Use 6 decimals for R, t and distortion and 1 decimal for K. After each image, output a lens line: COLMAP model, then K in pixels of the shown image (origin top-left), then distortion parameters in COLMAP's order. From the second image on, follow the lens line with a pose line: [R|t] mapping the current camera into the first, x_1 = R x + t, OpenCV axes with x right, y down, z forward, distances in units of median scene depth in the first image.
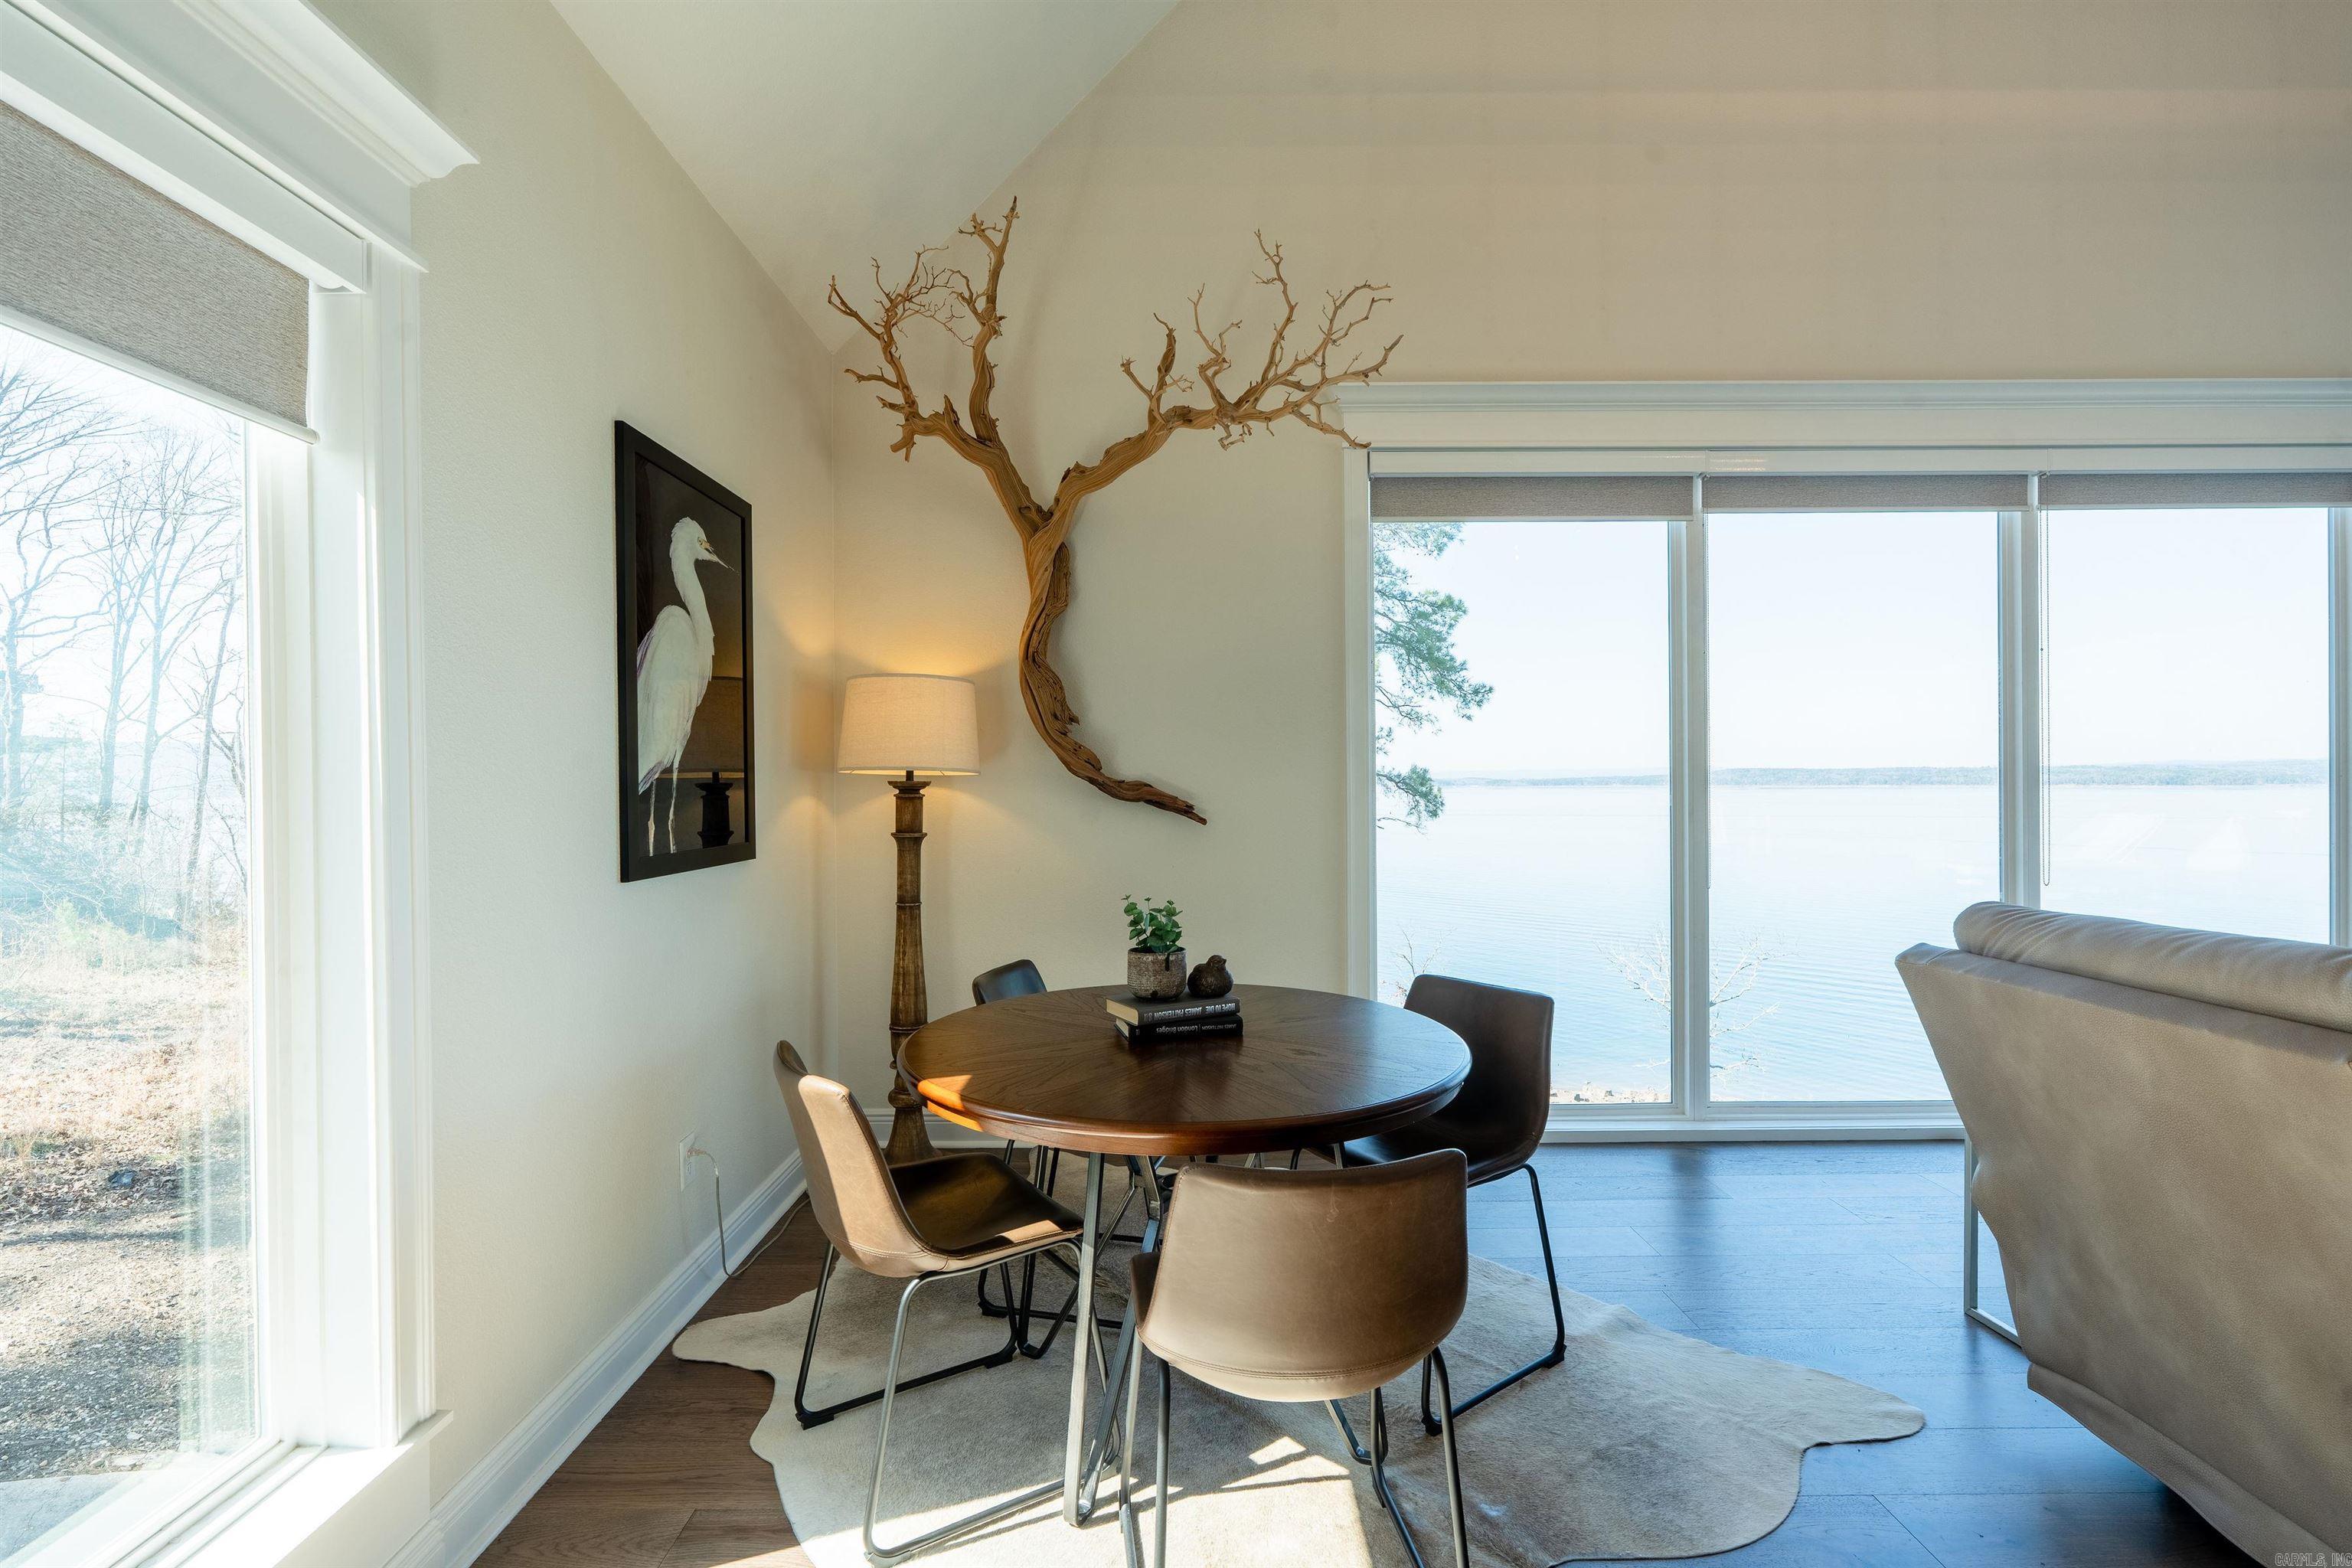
lens RADIAL K [[1052.3, 0, 1172.9], [0, 1052.3, 782.1], [0, 0, 1]] dist [-0.006799, 0.003186]
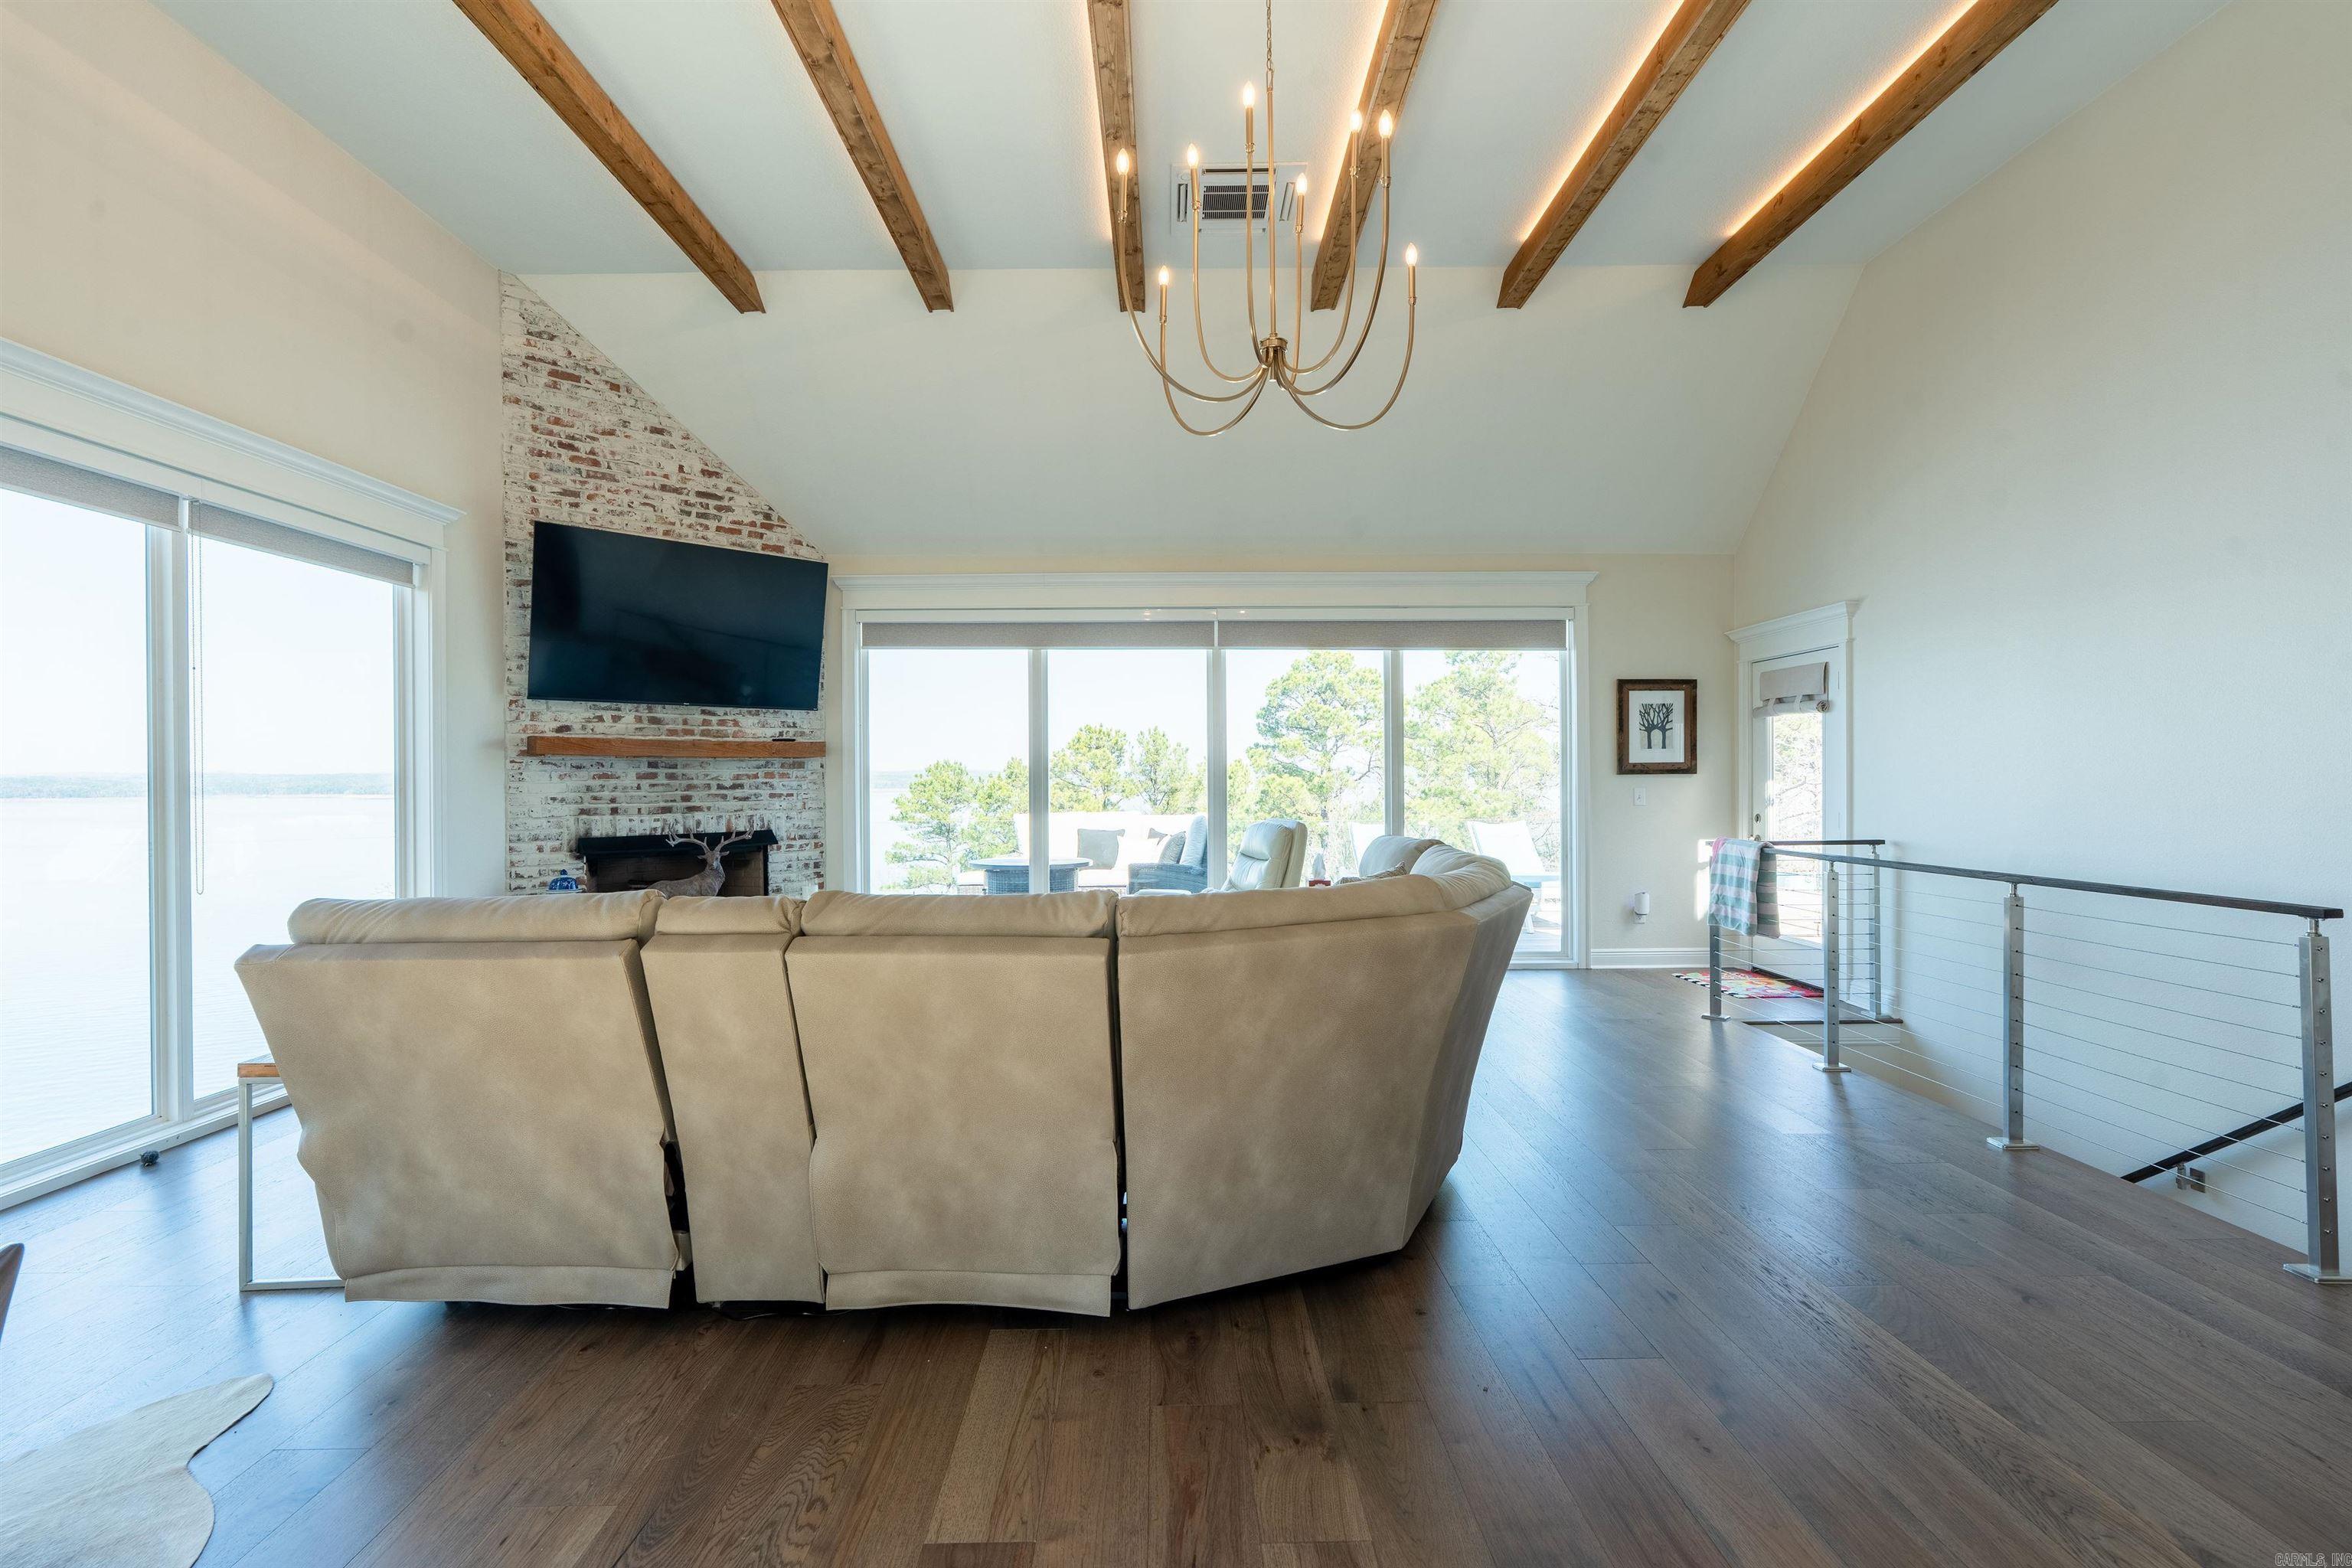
lens RADIAL K [[1052.3, 0, 1171.1], [0, 1052.3, 781.4], [0, 0, 1]] dist [-0.006799, 0.003186]
pose [[0.001623, 0.005099, 0.999986, -0.230165], [0.007176, 0.999961, -0.005110, -0.002089], [-0.999973, 0.007184, 0.001587, 0.031671]]
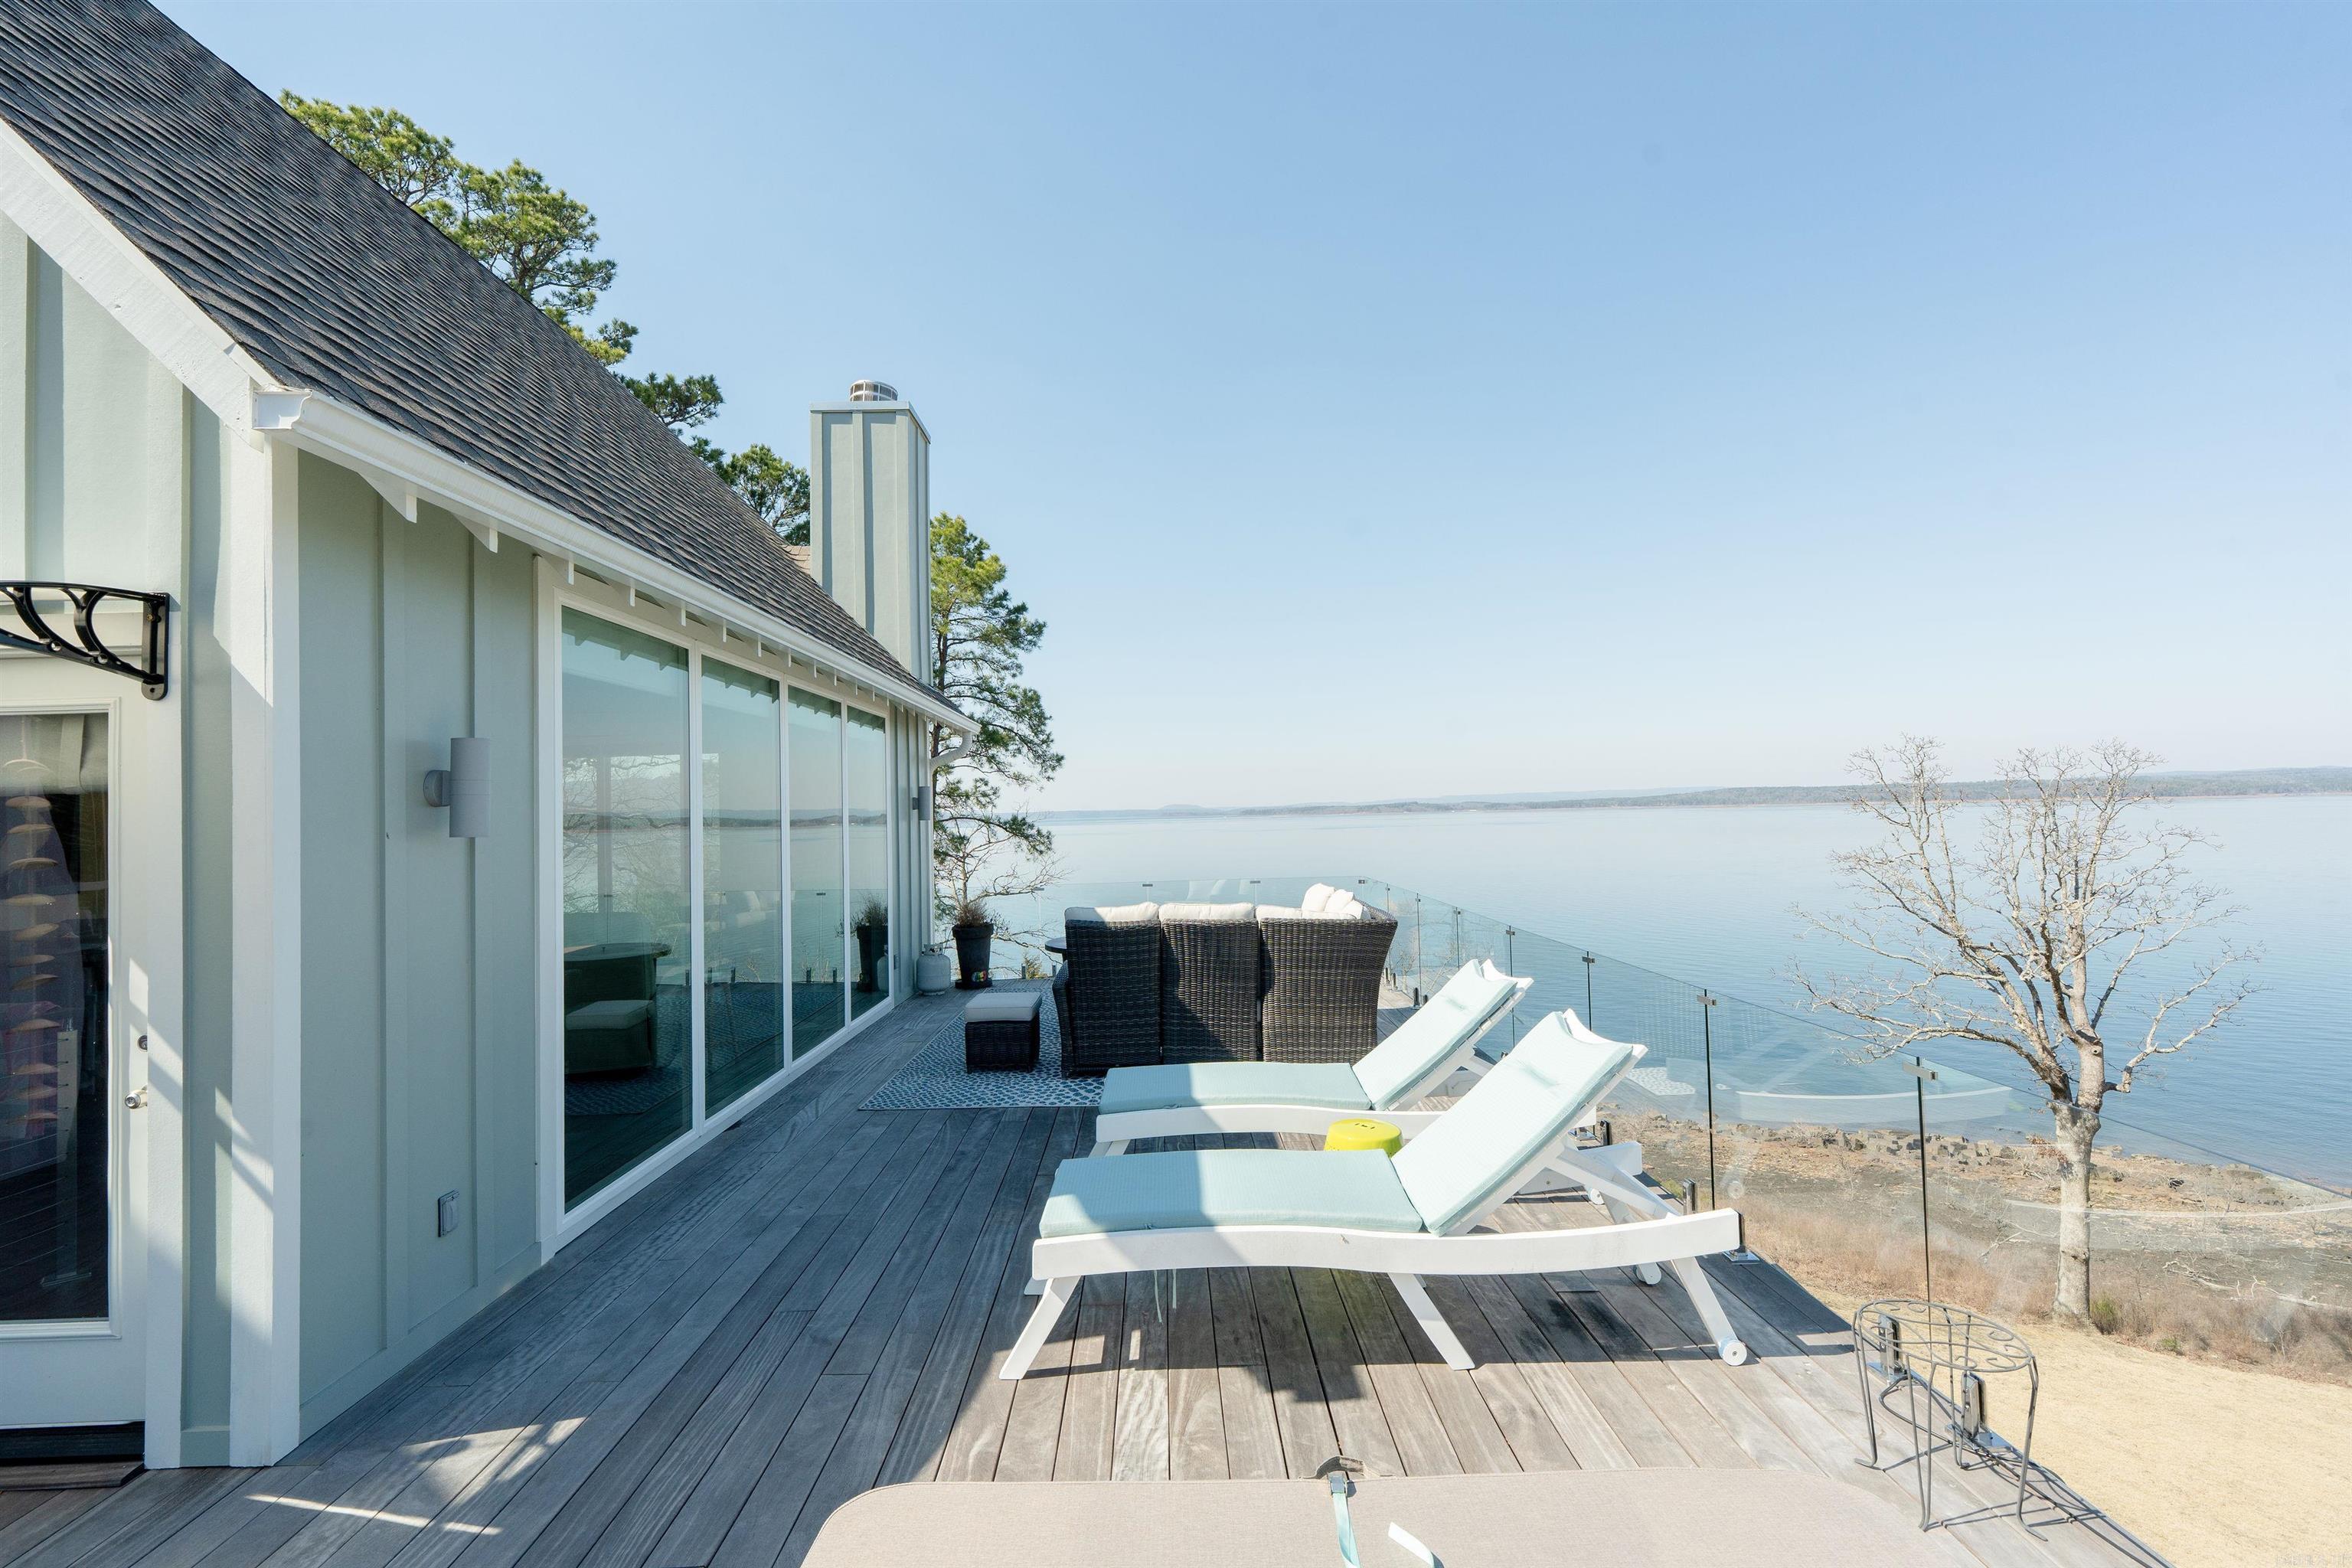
lens RADIAL K [[1052.3, 0, 1170.8], [0, 1052.3, 782.0], [0, 0, 1]] dist [-0.006799, 0.003186]
pose [[0.999808, -0.019245, -0.003675, 2.521771], [0.019132, 0.999405, -0.028701, -0.087816], [0.004225, 0.028625, 0.999581, -1.907981]]
